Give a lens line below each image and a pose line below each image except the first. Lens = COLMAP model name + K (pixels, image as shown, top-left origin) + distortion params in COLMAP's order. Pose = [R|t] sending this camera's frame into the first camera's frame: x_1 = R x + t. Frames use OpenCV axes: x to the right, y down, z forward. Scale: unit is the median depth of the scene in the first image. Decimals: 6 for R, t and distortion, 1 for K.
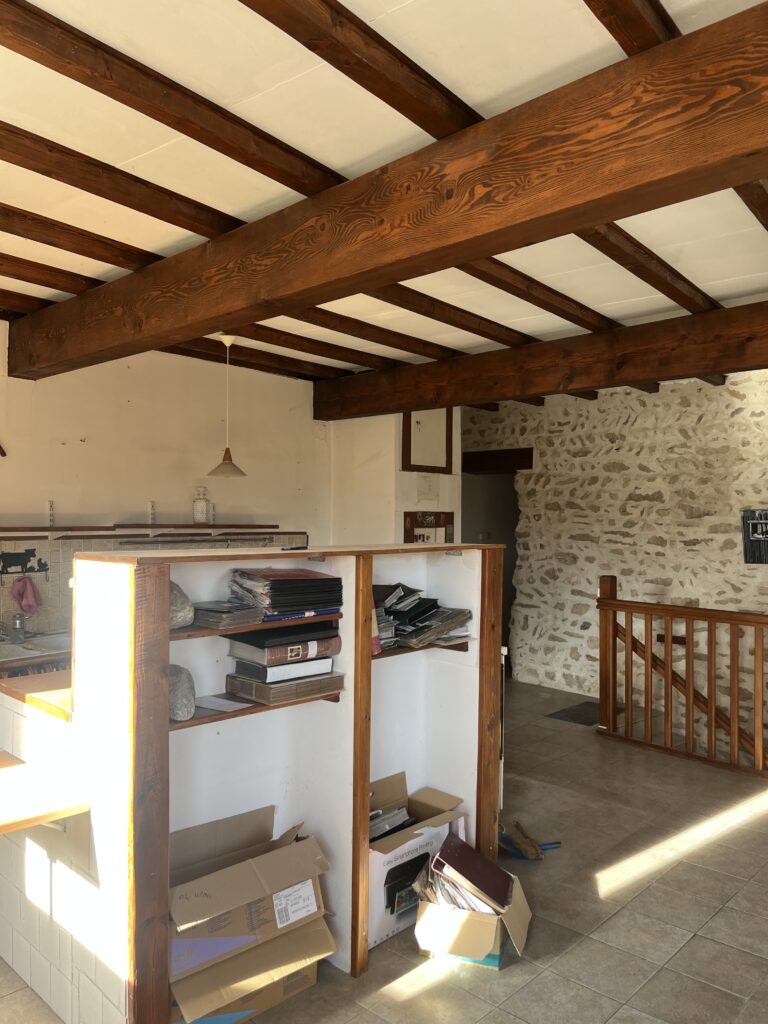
lens RADIAL K [[769.7, 0, 386.2], [0, 769.7, 513.9], [0, 0, 1]] dist [0.050993, -0.026233]
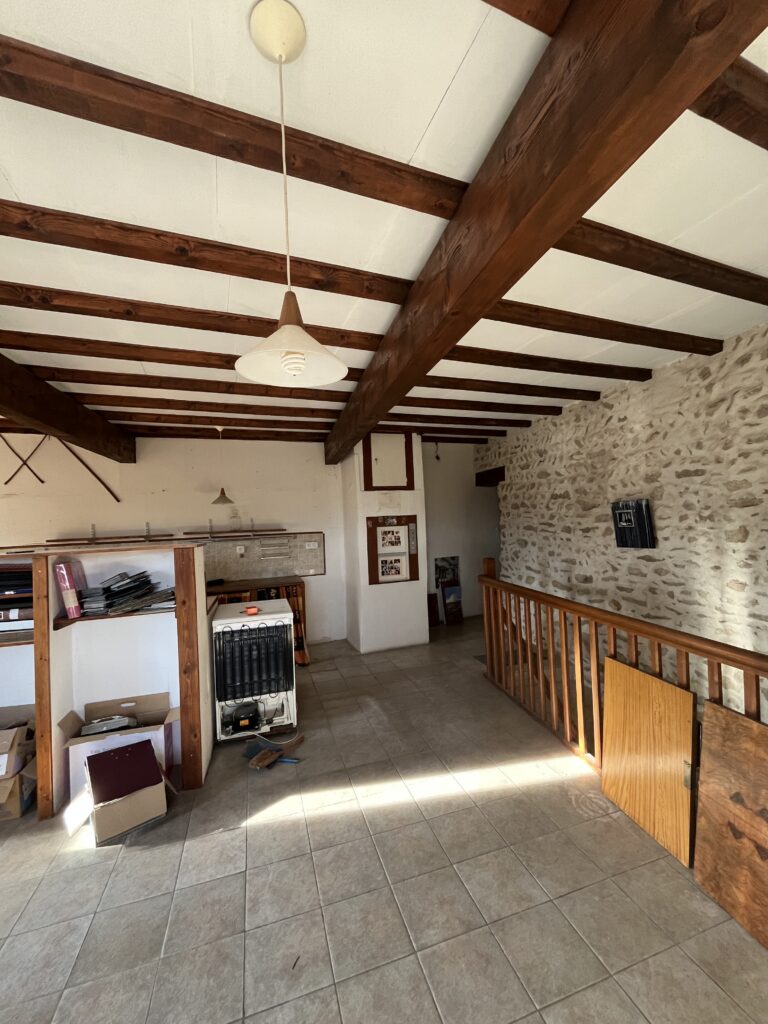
lens RADIAL K [[406.2, 0, 384.2], [0, 406.2, 515.8], [0, 0, 1]] dist [-0.003547, -0.000314]
pose [[0.866863, -0.047750, -0.496255, 0.433764], [0.047846, 0.998776, -0.012525, 0.006602], [0.496246, -0.012886, 0.868086, 0.274608]]
